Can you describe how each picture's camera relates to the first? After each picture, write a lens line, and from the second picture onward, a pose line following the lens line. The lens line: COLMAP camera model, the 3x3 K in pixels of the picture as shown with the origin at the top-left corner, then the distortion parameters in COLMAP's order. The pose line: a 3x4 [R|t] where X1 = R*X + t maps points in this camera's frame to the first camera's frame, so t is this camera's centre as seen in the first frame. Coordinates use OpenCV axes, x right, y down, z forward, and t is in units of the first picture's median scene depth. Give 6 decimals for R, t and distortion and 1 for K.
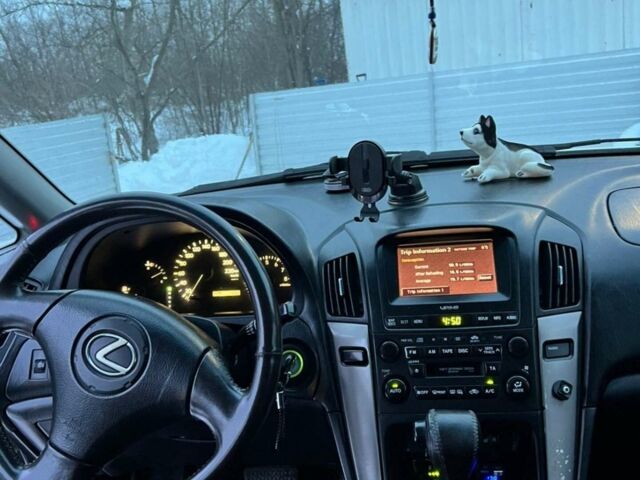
lens RADIAL K [[654.0, 0, 320.0], [0, 654.0, 240.0], [0, 0, 1]] dist [0.130093, -0.315996]
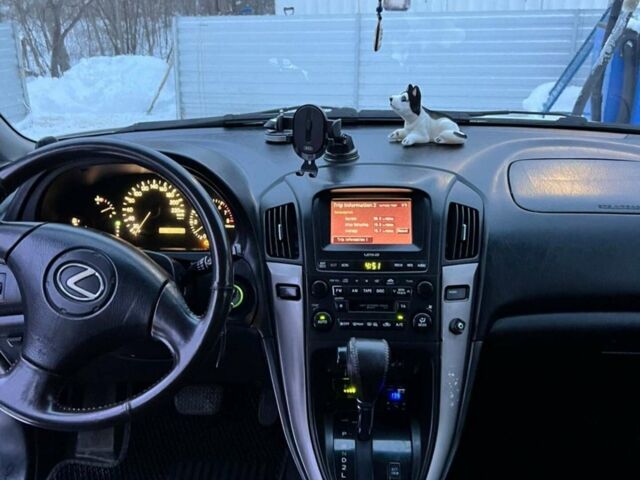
lens RADIAL K [[654.0, 0, 320.0], [0, 654.0, 240.0], [0, 0, 1]] dist [0.130093, -0.315996]
pose [[0.989405, 0.052532, 0.135346, -0.052556], [-0.065769, 0.993277, 0.095264, -0.027561], [-0.129432, -0.103156, 0.986208, -0.135874]]
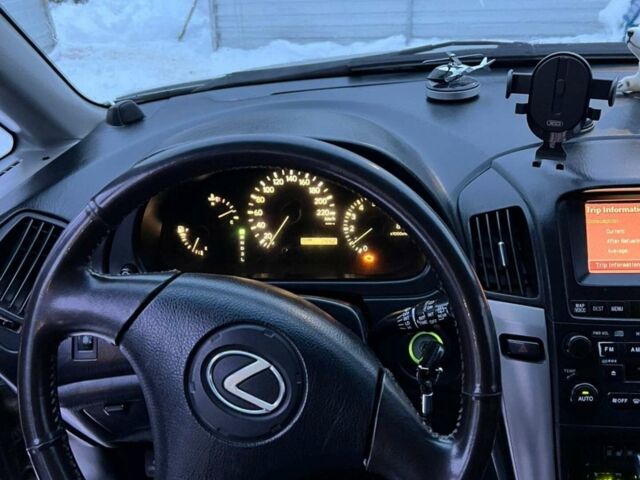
lens RADIAL K [[652.2, 0, 320.0], [0, 652.2, 240.0], [0, 0, 1]] dist [0.157127, -0.312700]
pose [[0.995063, 0.016258, 0.097905, -0.246988], [-0.036779, 0.976660, 0.211618, -0.094370], [-0.092179, -0.214174, 0.972436, 0.288458]]
